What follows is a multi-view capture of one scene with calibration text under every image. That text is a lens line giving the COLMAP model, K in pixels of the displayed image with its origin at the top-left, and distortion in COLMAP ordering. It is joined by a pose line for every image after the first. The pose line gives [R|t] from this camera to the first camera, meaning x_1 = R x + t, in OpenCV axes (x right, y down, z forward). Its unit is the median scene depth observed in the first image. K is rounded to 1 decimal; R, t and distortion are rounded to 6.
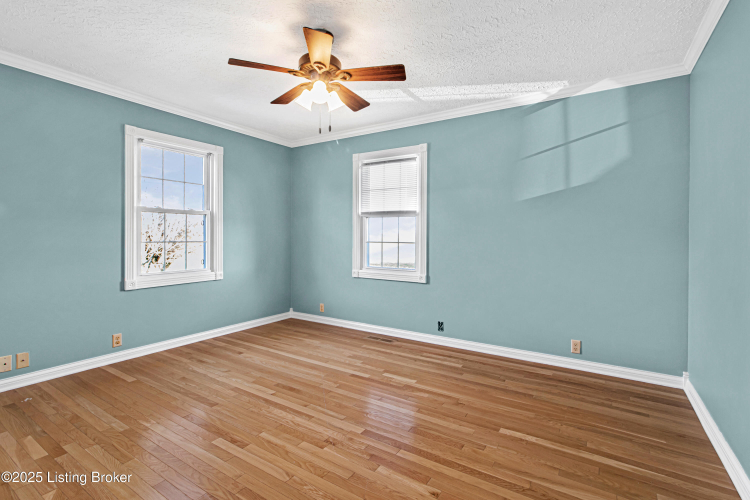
lens RADIAL K [[355.3, 0, 375.0], [0, 355.3, 250.0], [0, 0, 1]] dist [0.001716, 0.000354]
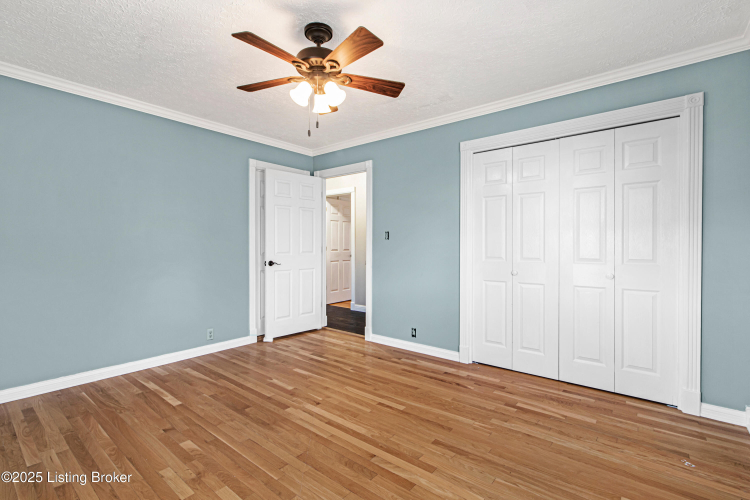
lens RADIAL K [[355.3, 0, 375.0], [0, 355.3, 250.0], [0, 0, 1]] dist [0.001716, 0.000354]
pose [[-0.994356, -0.005139, 0.105972, -0.447771], [0.000648, 0.998514, 0.054498, -0.092167], [-0.106094, 0.054259, -0.992875, 2.101505]]
